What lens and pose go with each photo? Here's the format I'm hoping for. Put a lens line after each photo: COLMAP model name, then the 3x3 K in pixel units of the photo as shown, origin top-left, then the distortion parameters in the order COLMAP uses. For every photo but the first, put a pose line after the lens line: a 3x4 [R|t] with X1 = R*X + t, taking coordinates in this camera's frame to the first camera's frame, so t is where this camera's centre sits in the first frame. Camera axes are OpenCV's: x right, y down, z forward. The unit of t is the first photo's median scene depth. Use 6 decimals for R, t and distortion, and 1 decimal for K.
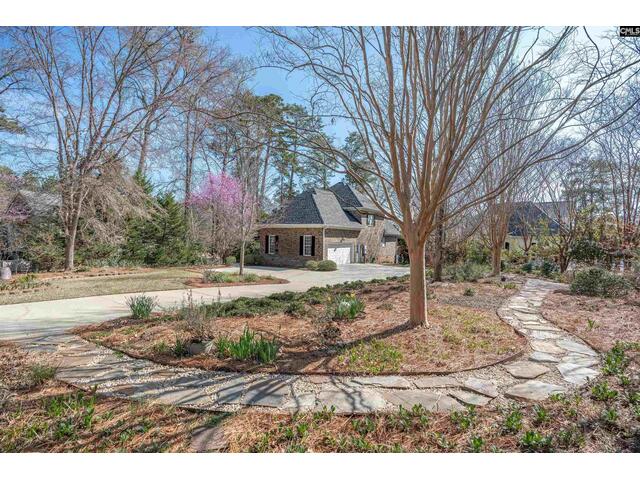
lens RADIAL K [[310.2, 0, 322.9], [0, 310.2, 240.1], [0, 0, 1]] dist [-0.020644, 0.001376]
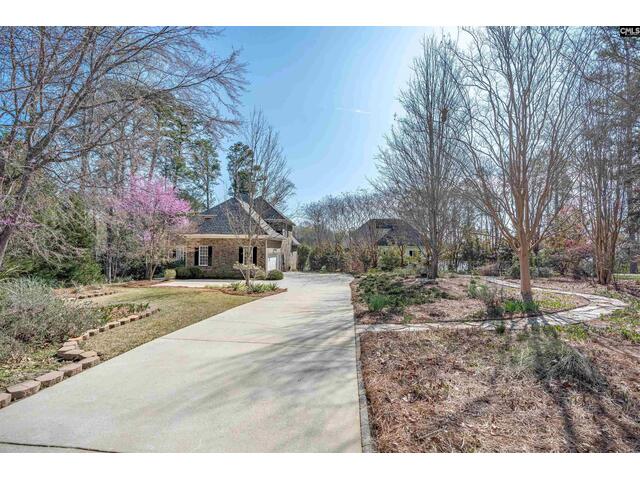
lens RADIAL K [[310.2, 0, 322.9], [0, 310.2, 240.1], [0, 0, 1]] dist [-0.020644, 0.001376]
pose [[0.865010, 0.007969, 0.501692, -0.291231], [0.007649, 0.999548, -0.029065, -0.002732], [-0.501697, 0.028979, 0.864558, 0.005481]]
